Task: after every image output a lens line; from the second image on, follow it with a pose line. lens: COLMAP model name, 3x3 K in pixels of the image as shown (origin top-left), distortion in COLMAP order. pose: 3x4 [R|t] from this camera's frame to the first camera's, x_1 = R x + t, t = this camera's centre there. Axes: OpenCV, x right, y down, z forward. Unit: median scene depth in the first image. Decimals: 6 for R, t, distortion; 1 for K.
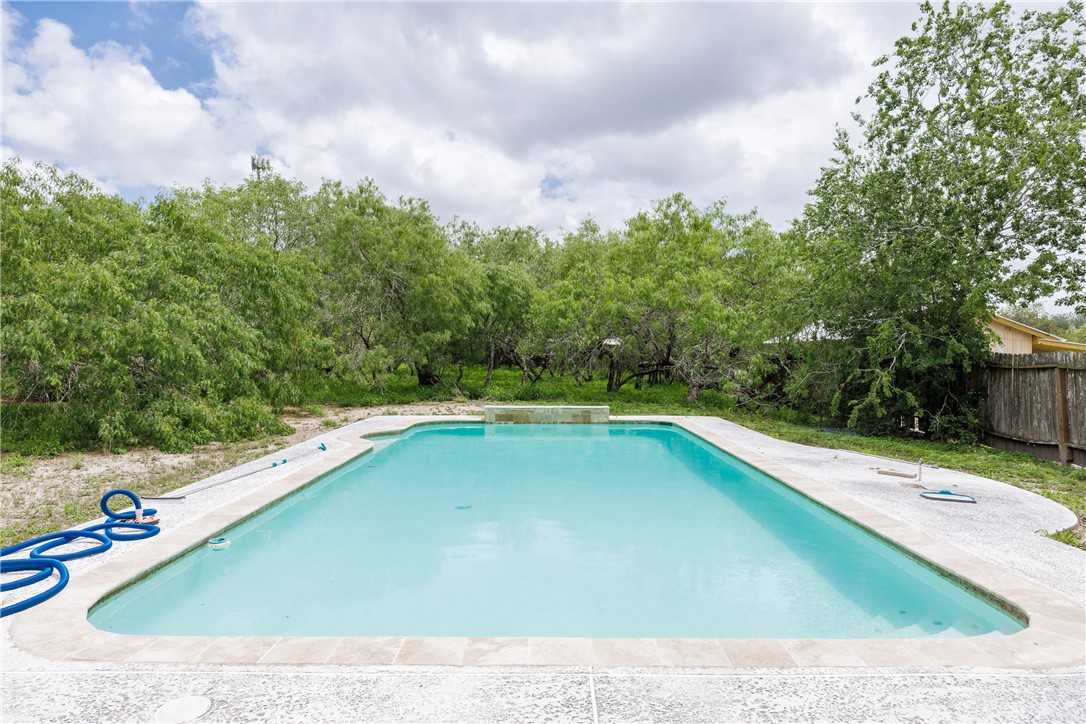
lens RADIAL K [[697.5, 0, 542.8], [0, 697.5, 361.2], [0, 0, 1]] dist [-0.002832, -0.001480]
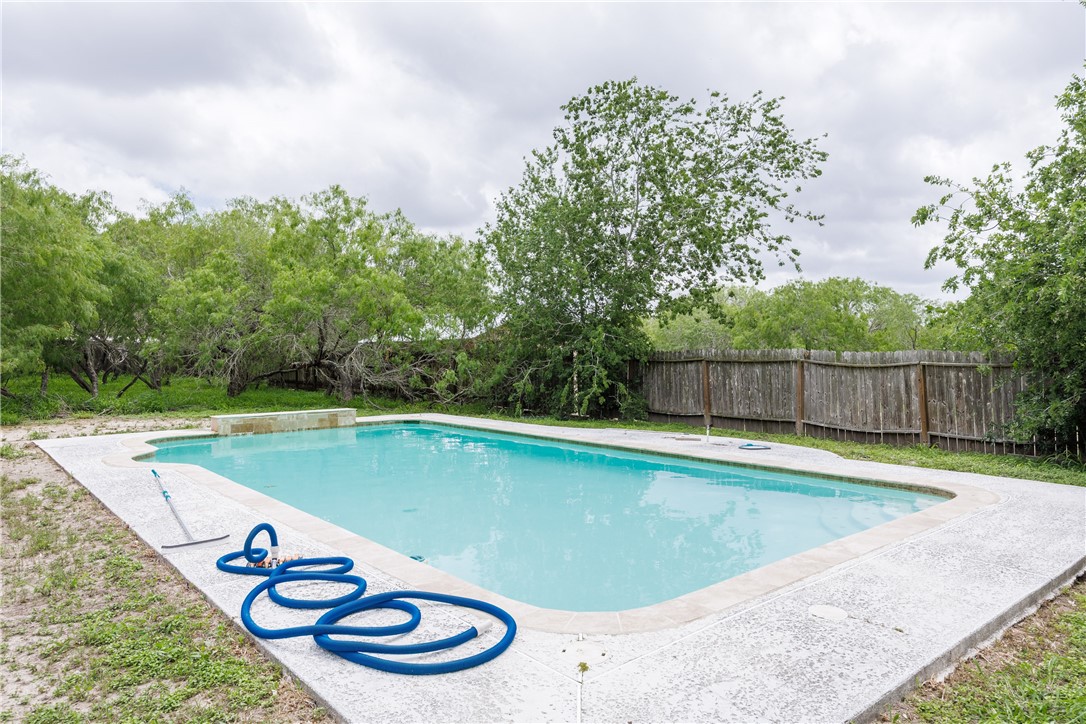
lens RADIAL K [[744.6, 0, 542.6], [0, 744.6, 360.0], [0, 0, 1]] dist [0.003909, -0.000480]
pose [[0.729203, -0.007389, 0.684258, -0.412934], [0.016198, 0.999848, -0.006465, 0.010106], [-0.684106, 0.015798, 0.729212, 0.089069]]
